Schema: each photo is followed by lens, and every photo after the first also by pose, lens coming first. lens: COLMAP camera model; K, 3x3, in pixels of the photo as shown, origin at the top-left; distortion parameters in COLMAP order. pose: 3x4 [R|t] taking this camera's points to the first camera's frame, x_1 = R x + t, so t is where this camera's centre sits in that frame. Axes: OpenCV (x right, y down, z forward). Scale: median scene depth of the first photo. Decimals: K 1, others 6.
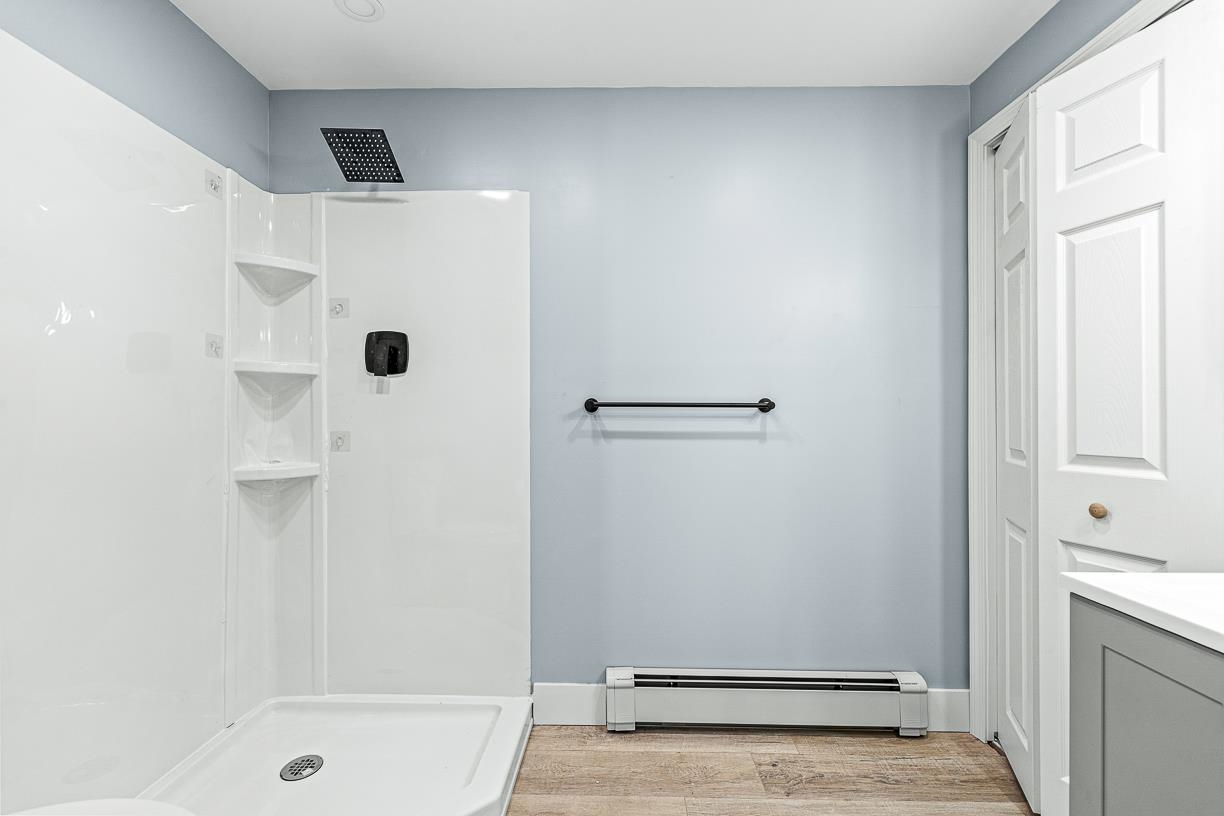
lens RADIAL K [[556.7, 0, 616.9], [0, 556.7, 408.4], [0, 0, 1]] dist [0.002568, 0.000176]
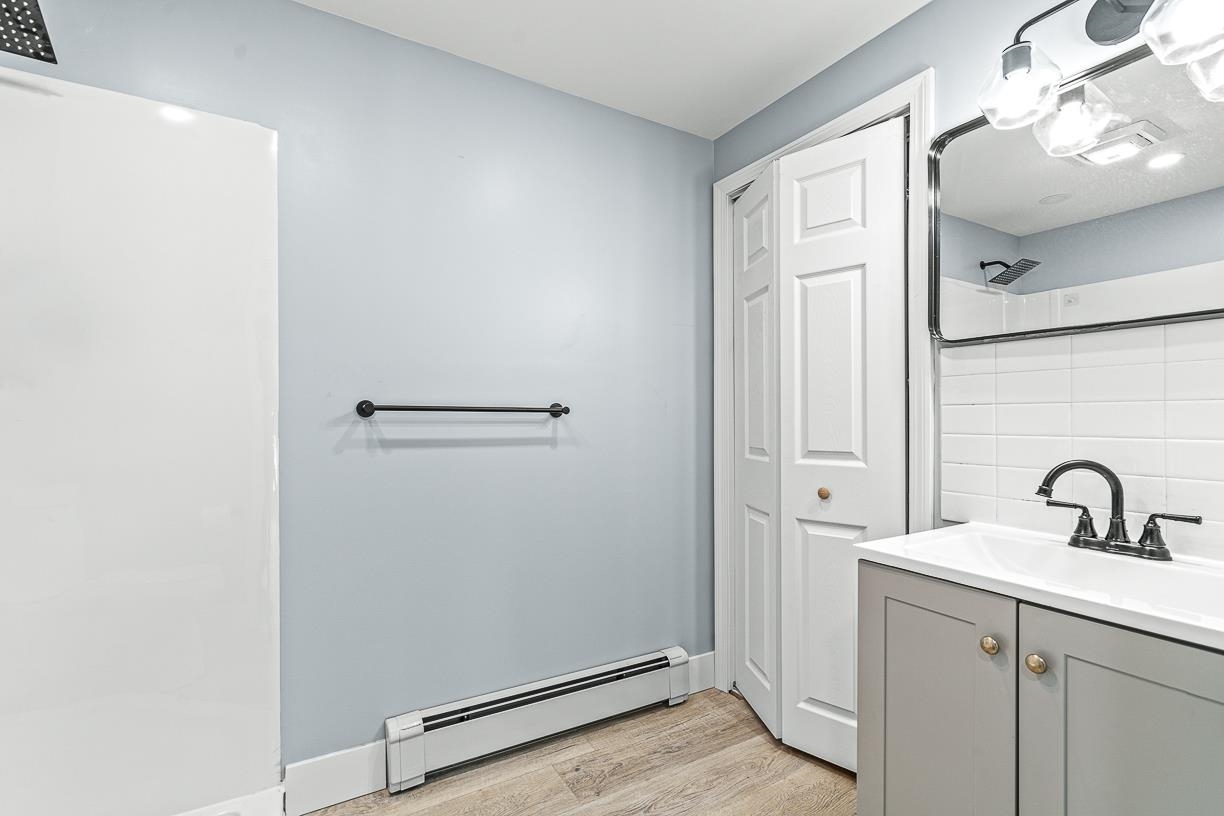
lens RADIAL K [[555.6, 0, 609.6], [0, 555.6, 415.0], [0, 0, 1]] dist [0.000959, -0.000475]
pose [[0.852842, 0.003110, 0.522159, -0.190170], [-0.005498, 0.999980, 0.003024, -0.000667], [-0.522140, -0.005450, 0.852843, 0.119757]]
